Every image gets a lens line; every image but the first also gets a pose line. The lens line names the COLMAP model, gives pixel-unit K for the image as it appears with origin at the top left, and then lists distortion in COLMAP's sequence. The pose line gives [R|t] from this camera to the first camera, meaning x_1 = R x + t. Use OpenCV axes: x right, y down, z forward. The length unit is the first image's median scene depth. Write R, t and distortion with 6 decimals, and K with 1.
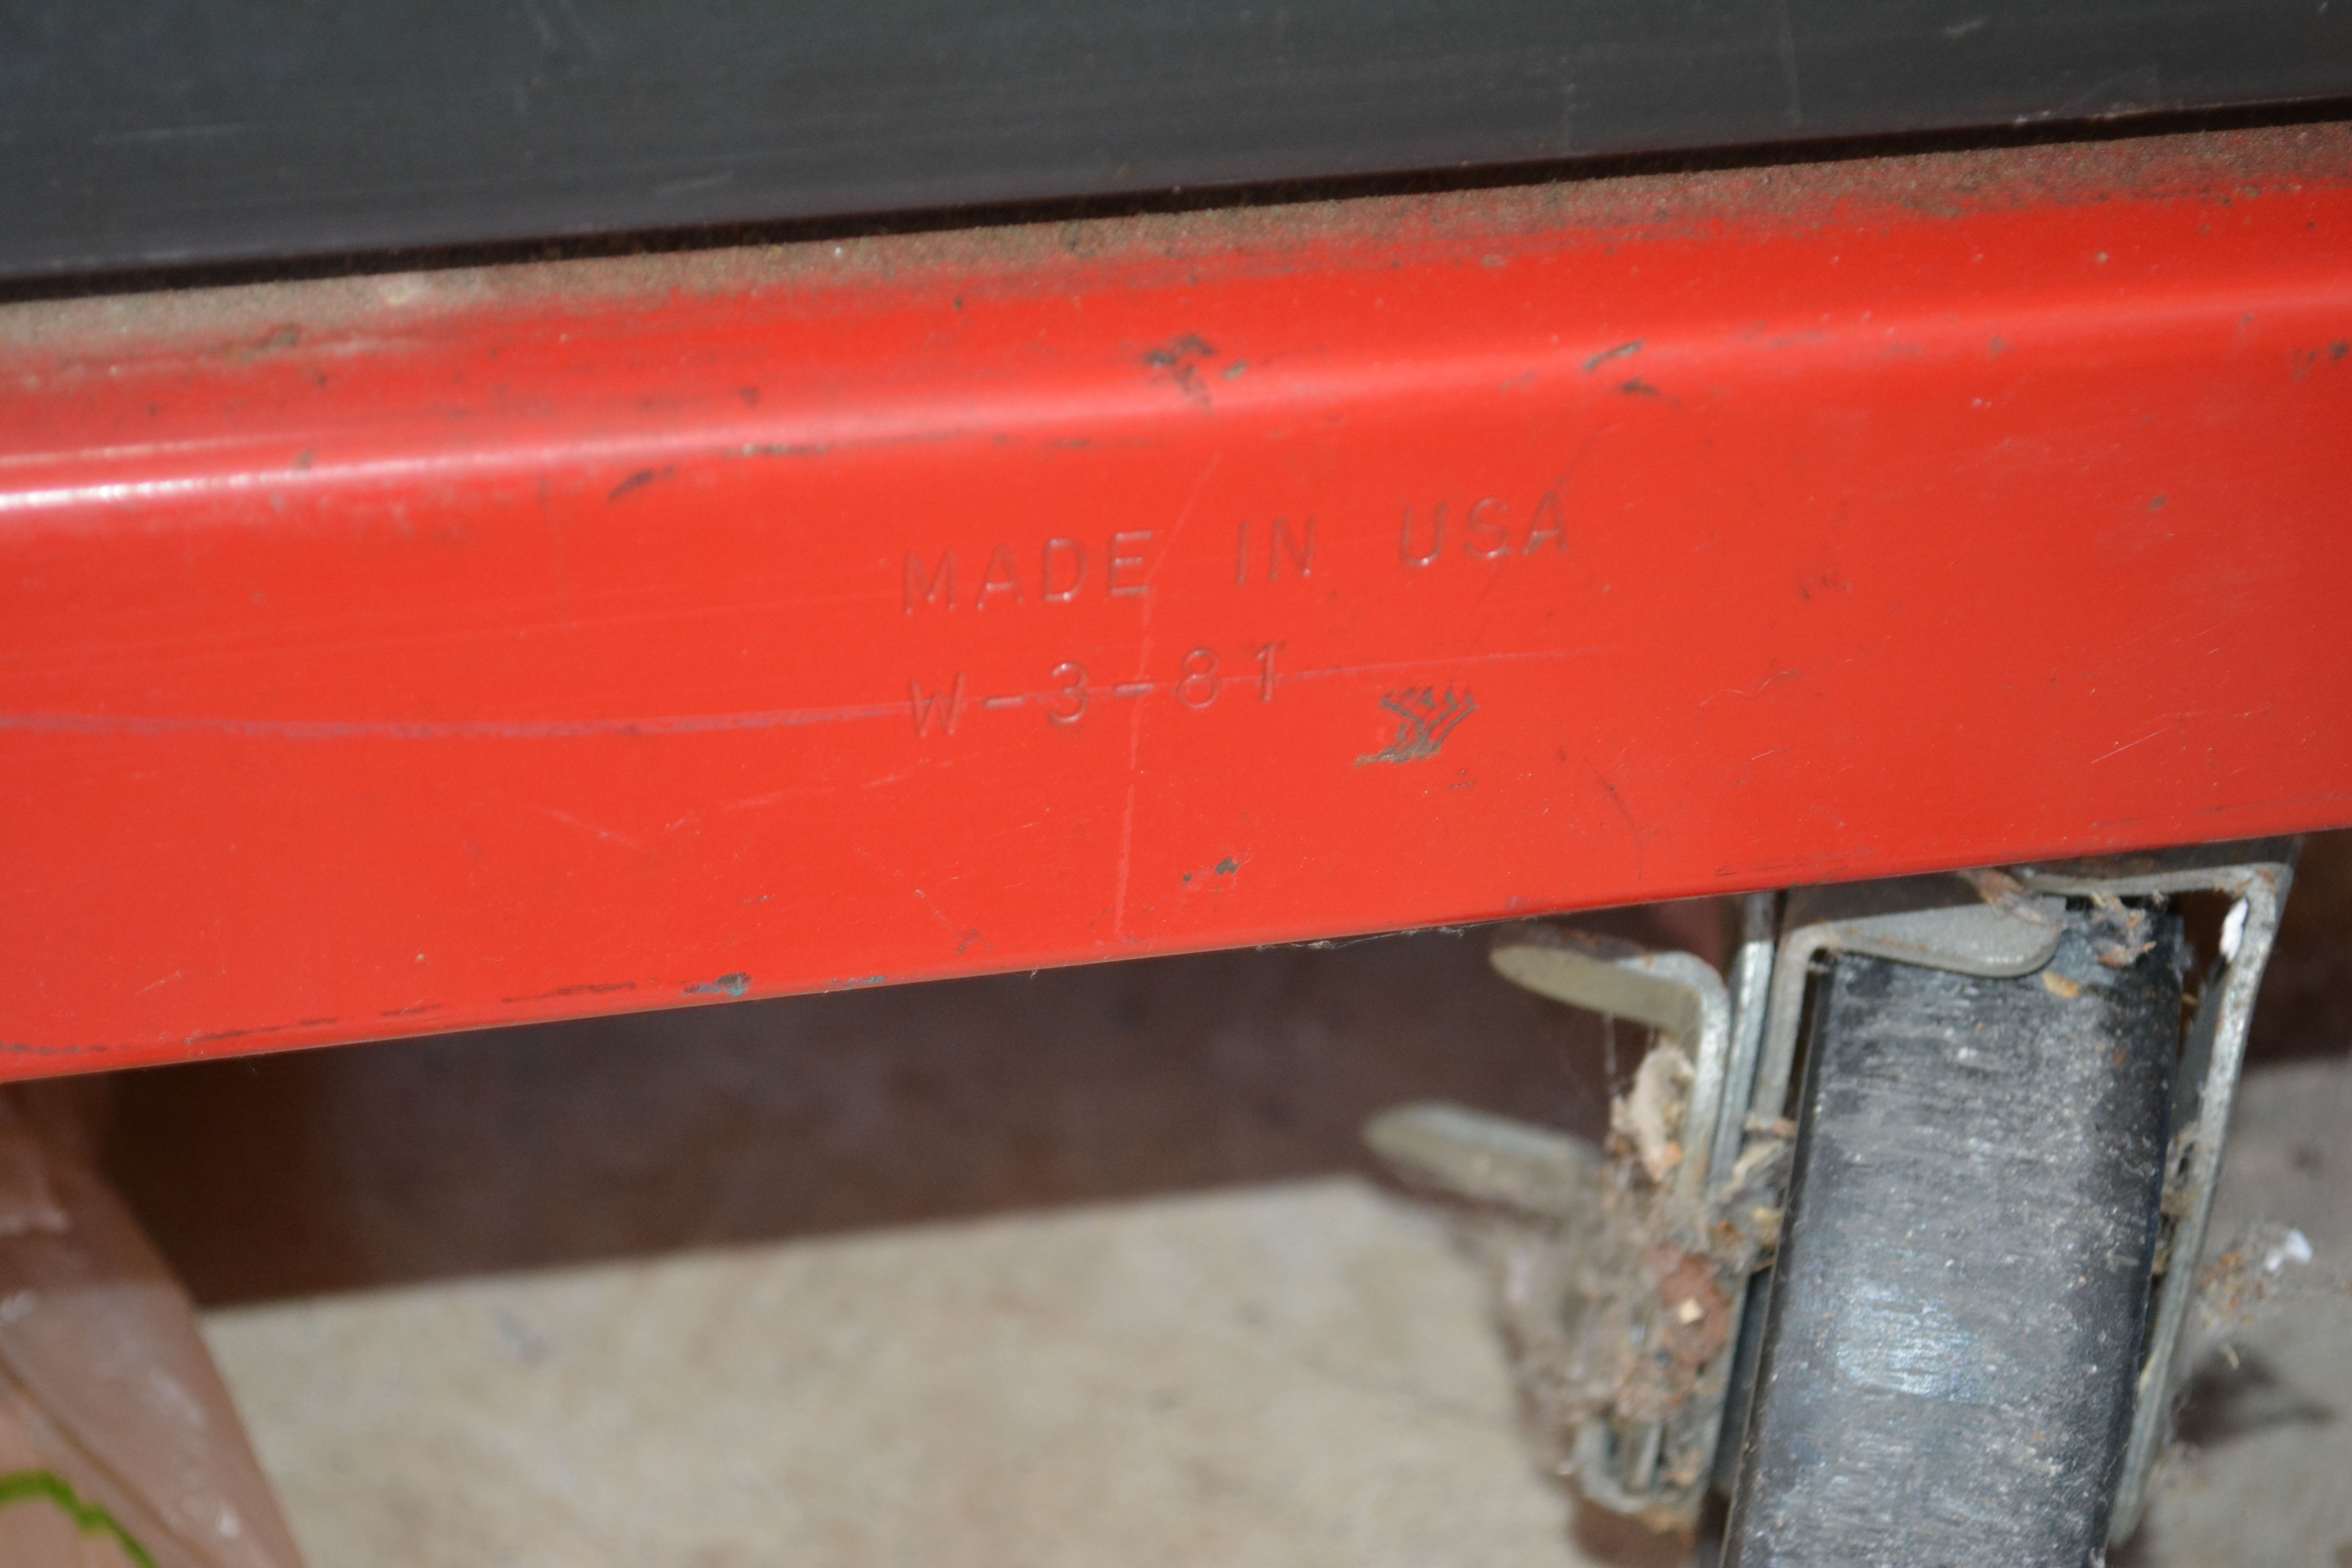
lens RADIAL K [[3734.1, 0, 1094.5], [0, 3734.1, 935.8], [0, 0, 1]] dist [0.012311, 0.075616]
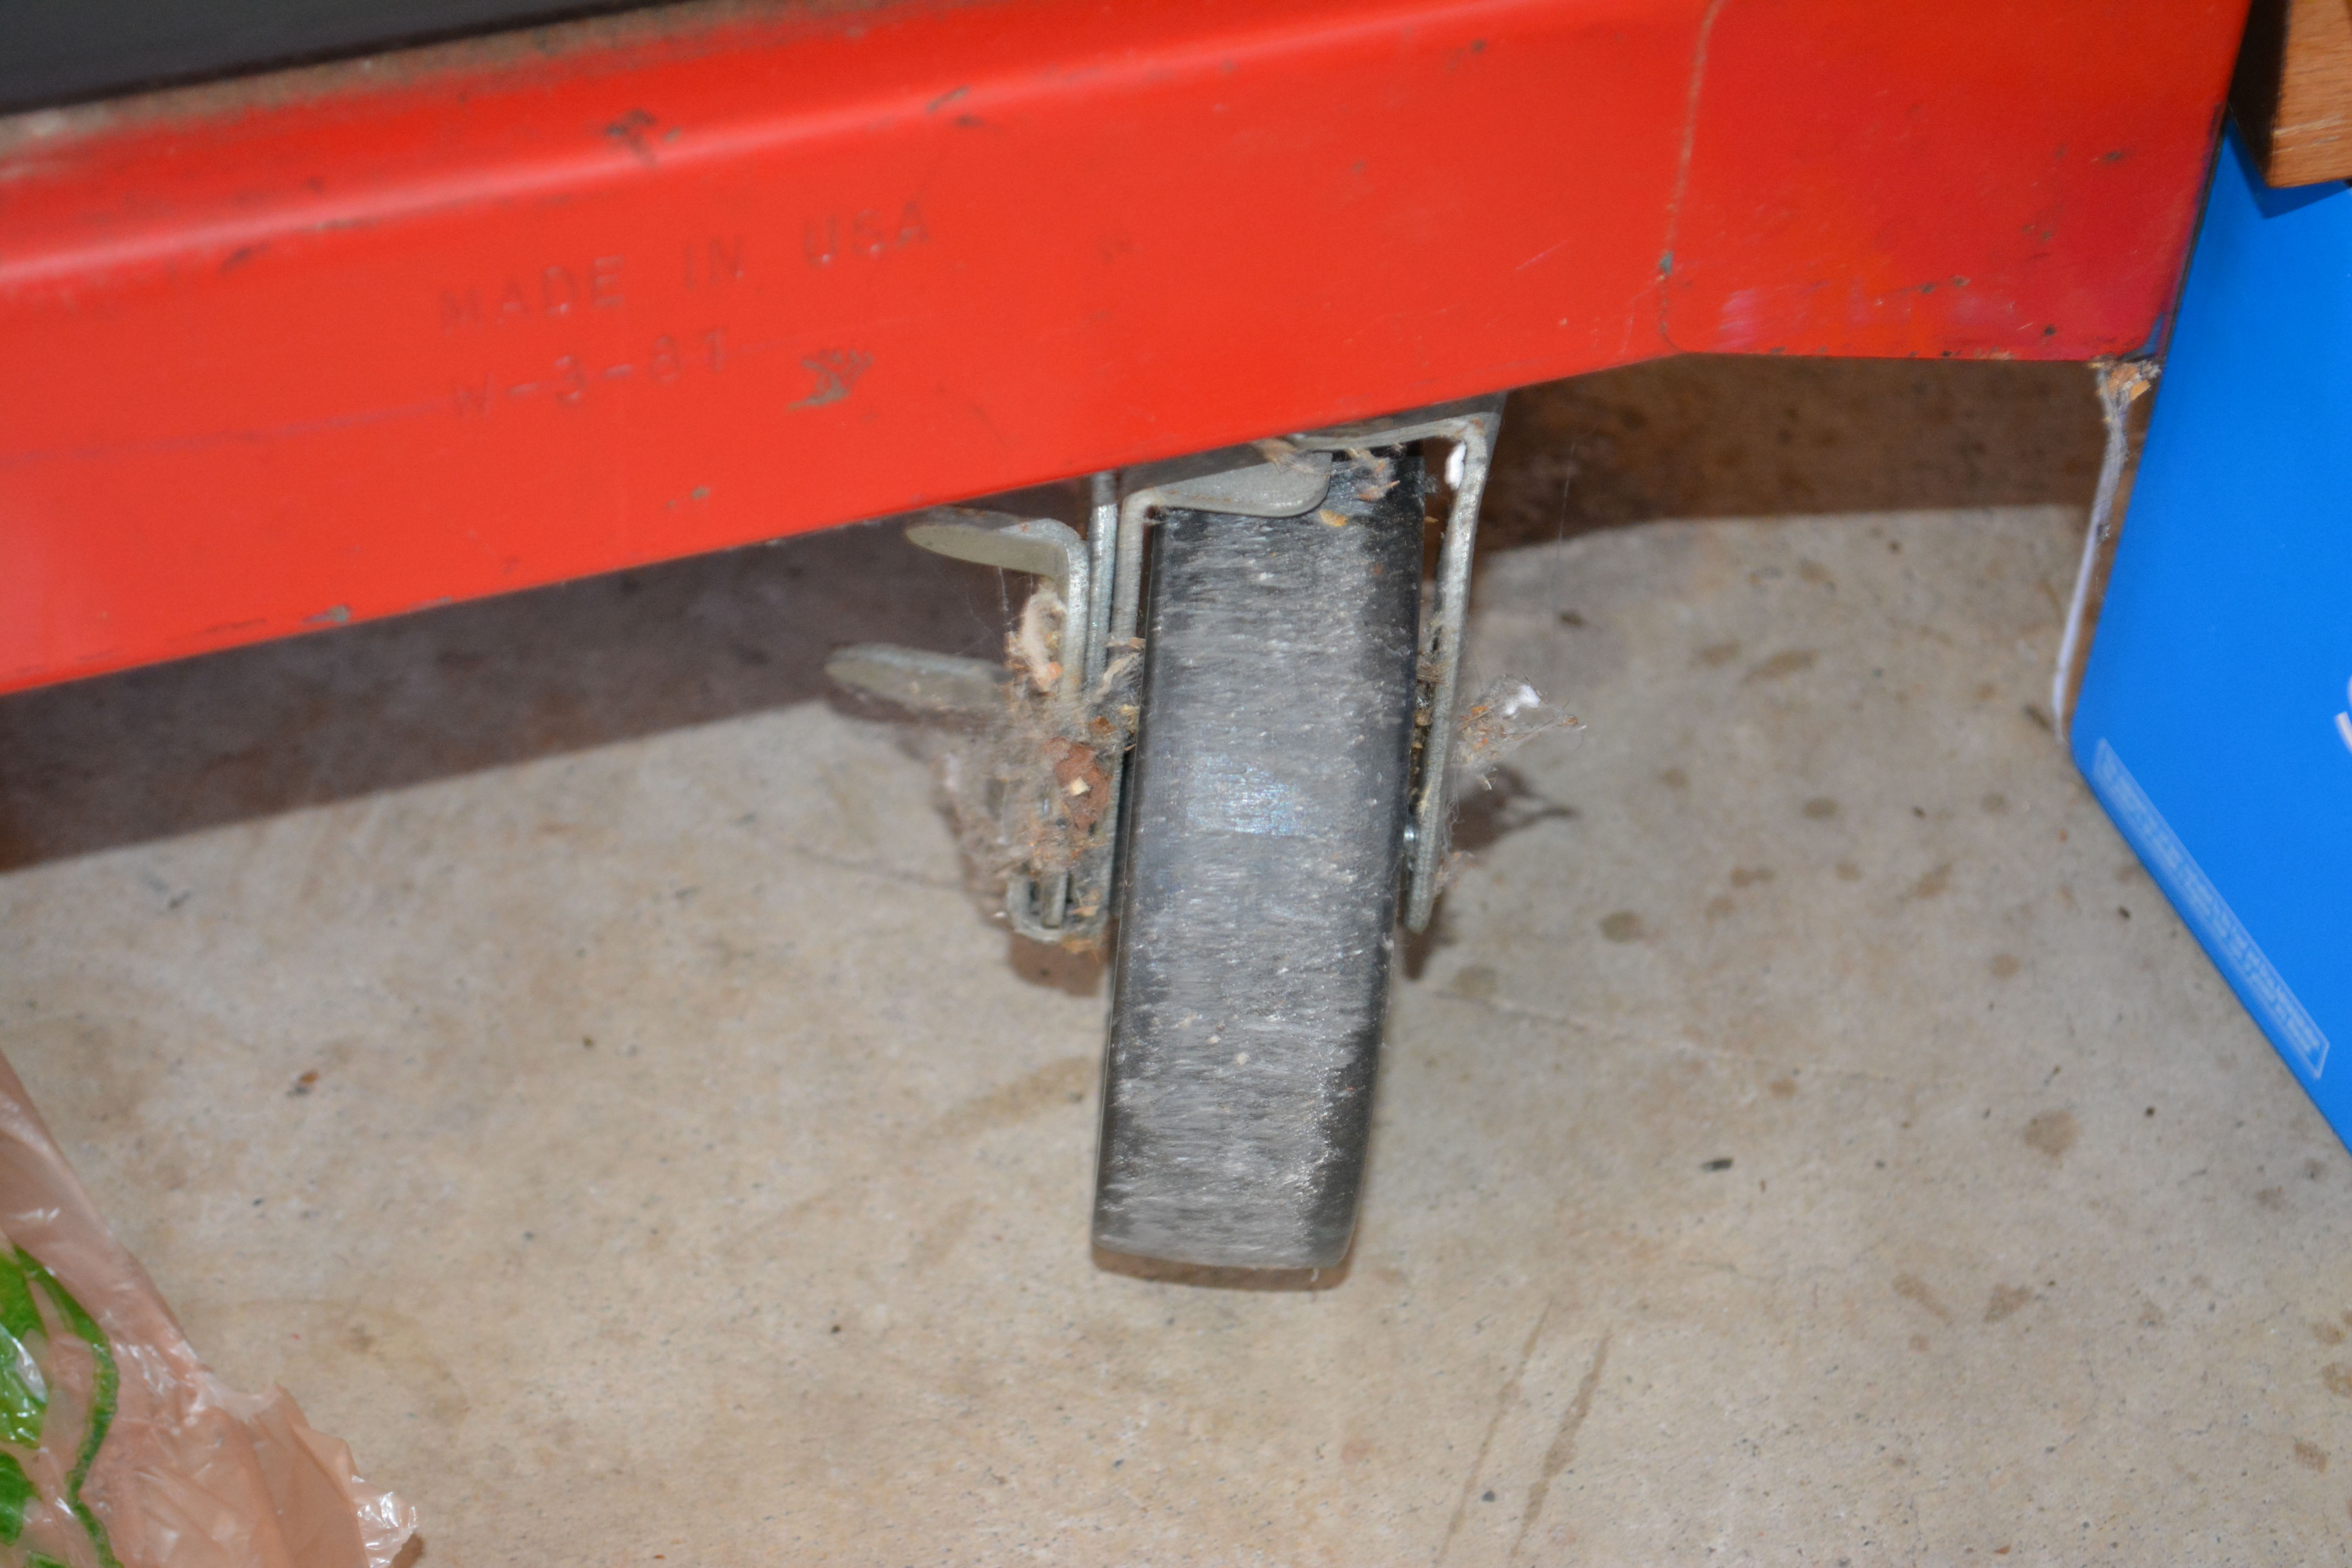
lens RADIAL K [[3734.1, 0, 1094.5], [0, 3734.1, 935.8], [0, 0, 1]] dist [0.012311, 0.075616]
pose [[0.986724, -0.097663, 0.129760, -0.012495], [0.079130, 0.986840, 0.141015, -0.034675], [-0.141825, -0.128875, 0.981467, -0.315805]]
